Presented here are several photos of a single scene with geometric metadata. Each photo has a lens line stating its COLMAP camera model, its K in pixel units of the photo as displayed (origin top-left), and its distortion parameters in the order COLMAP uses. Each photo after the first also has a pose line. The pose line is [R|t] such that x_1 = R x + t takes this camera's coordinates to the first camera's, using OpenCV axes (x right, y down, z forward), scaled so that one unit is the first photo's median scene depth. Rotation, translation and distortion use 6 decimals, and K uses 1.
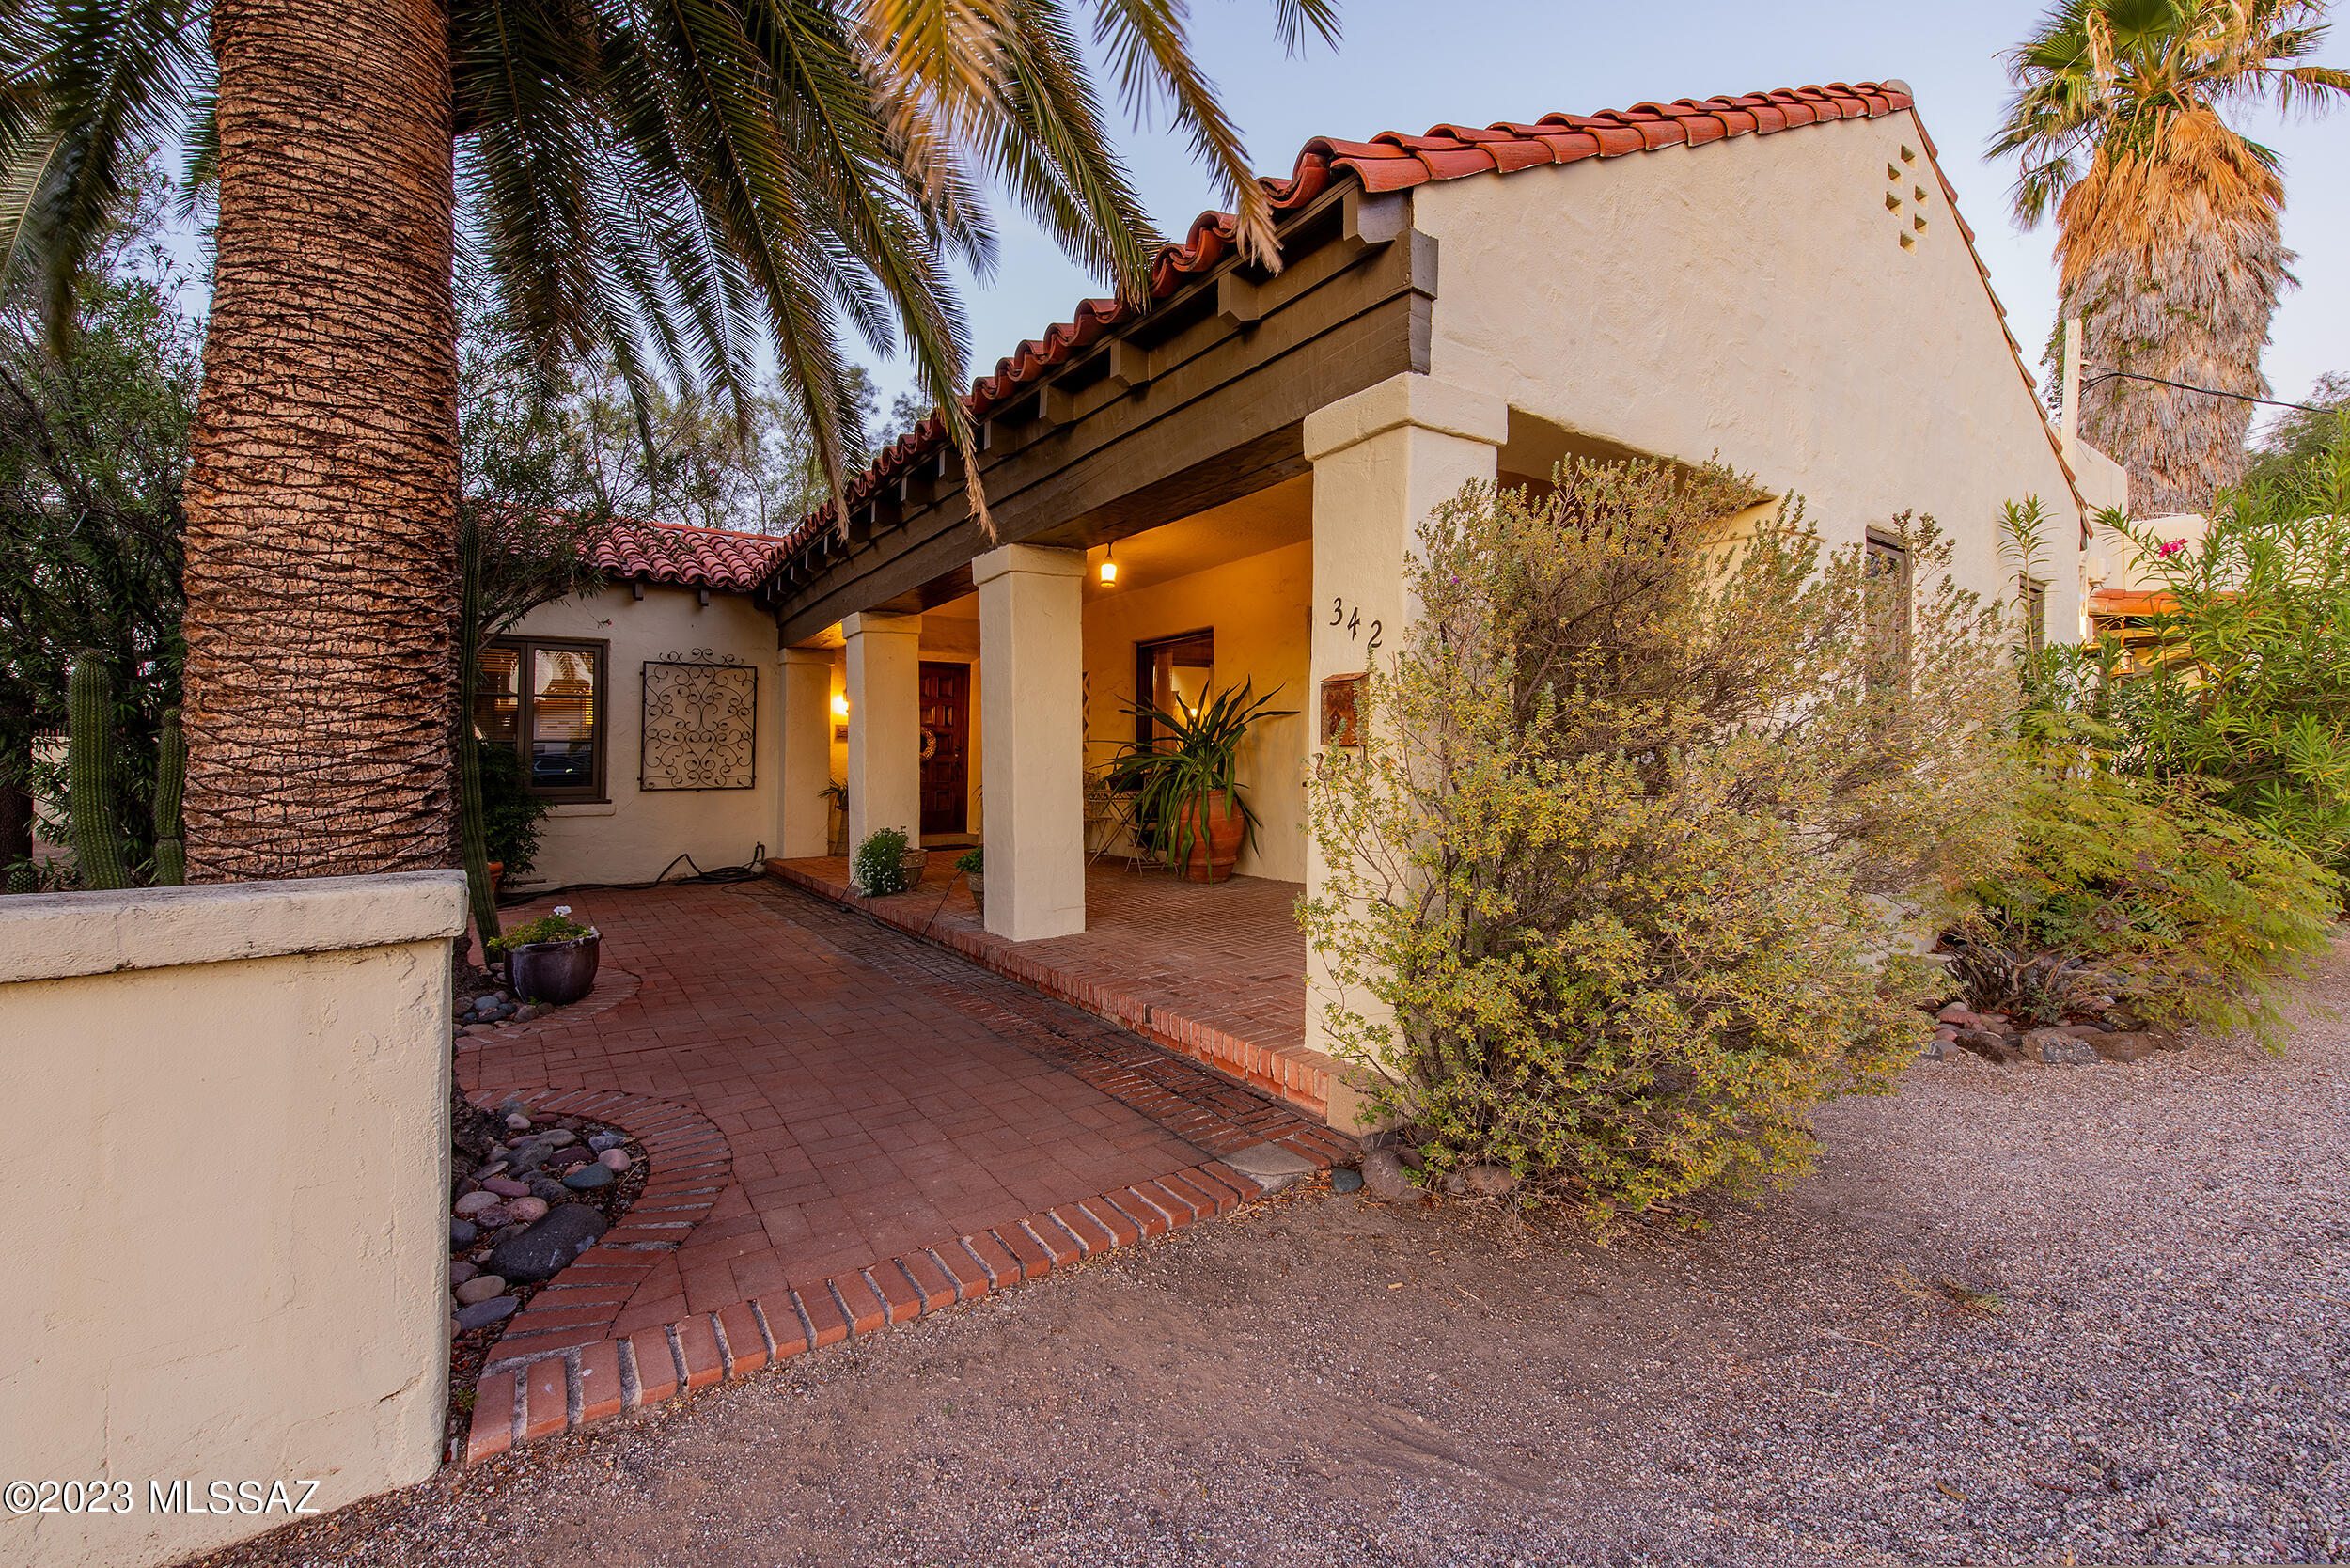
lens RADIAL K [[920.5, 0, 1152.6], [0, 920.5, 774.0], [0, 0, 1]] dist [0.009509, 0.000272]
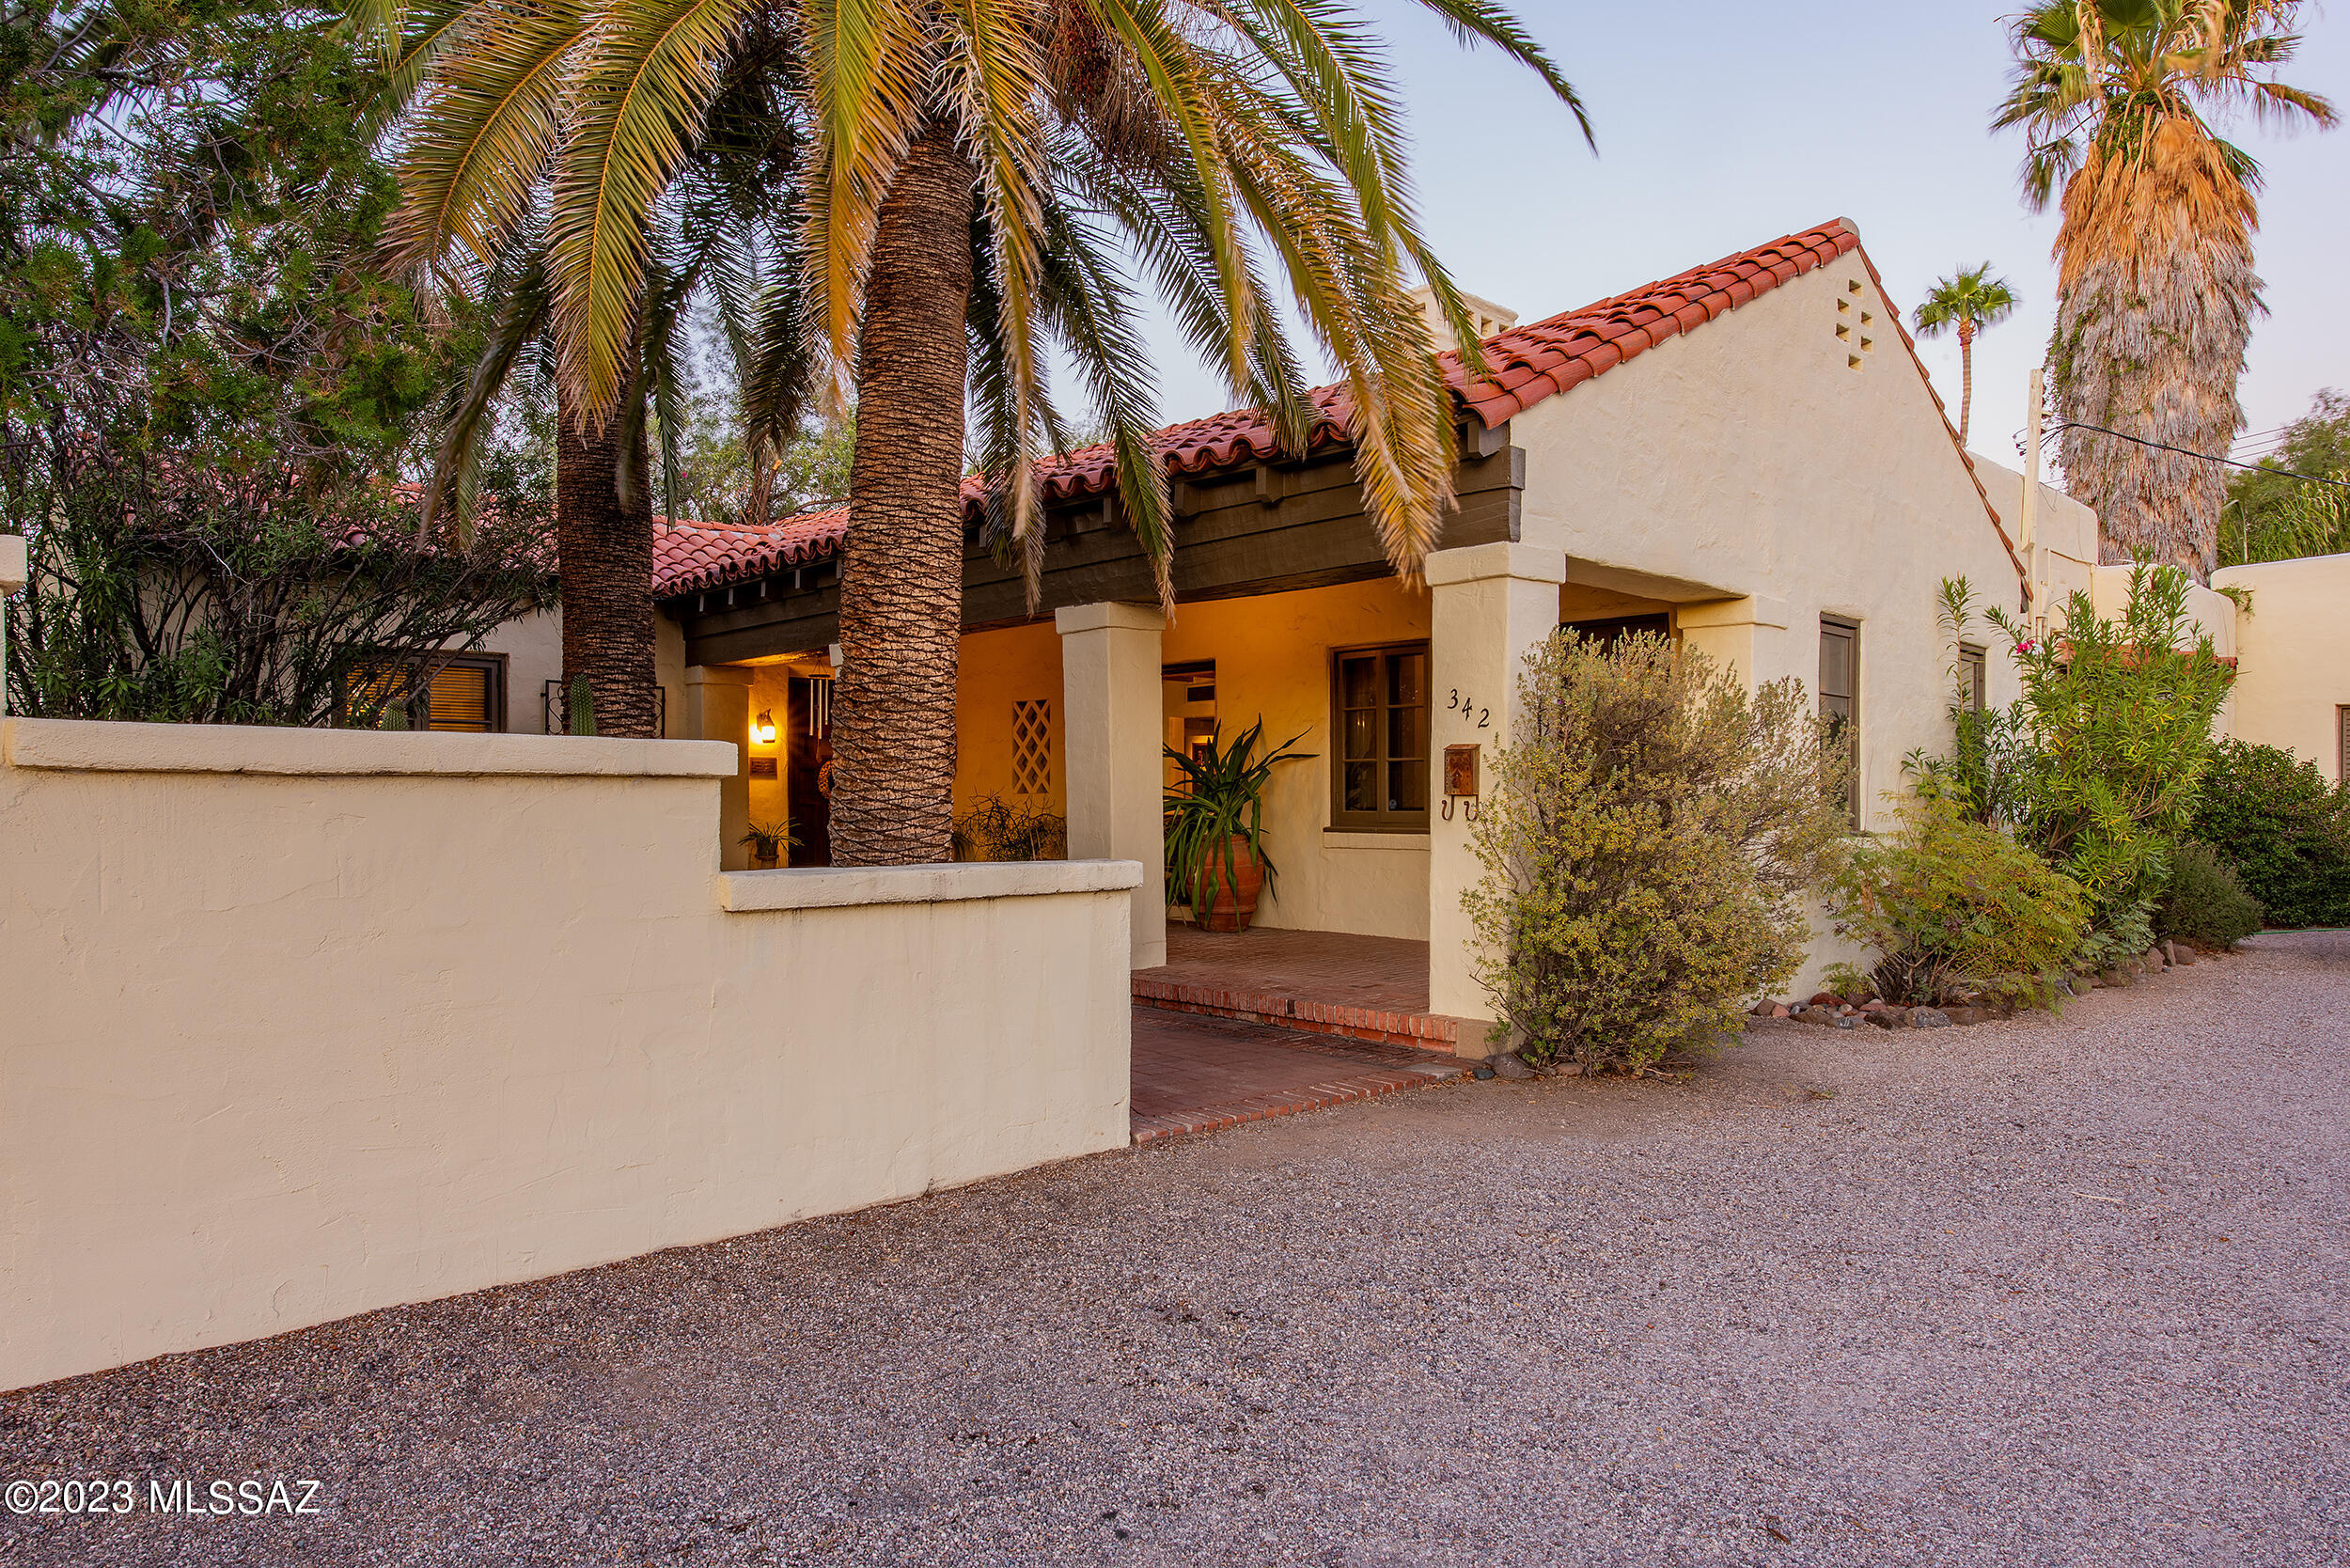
lens RADIAL K [[1498.5, 0, 1182.4], [0, 1498.5, 789.8], [0, 0, 1]] dist [0.018262, -0.000608]
pose [[0.979821, 0.010667, 0.199591, -0.314924], [-0.005897, 0.999683, -0.024479, 0.009281], [-0.199789, 0.022808, 0.979573, -0.549225]]
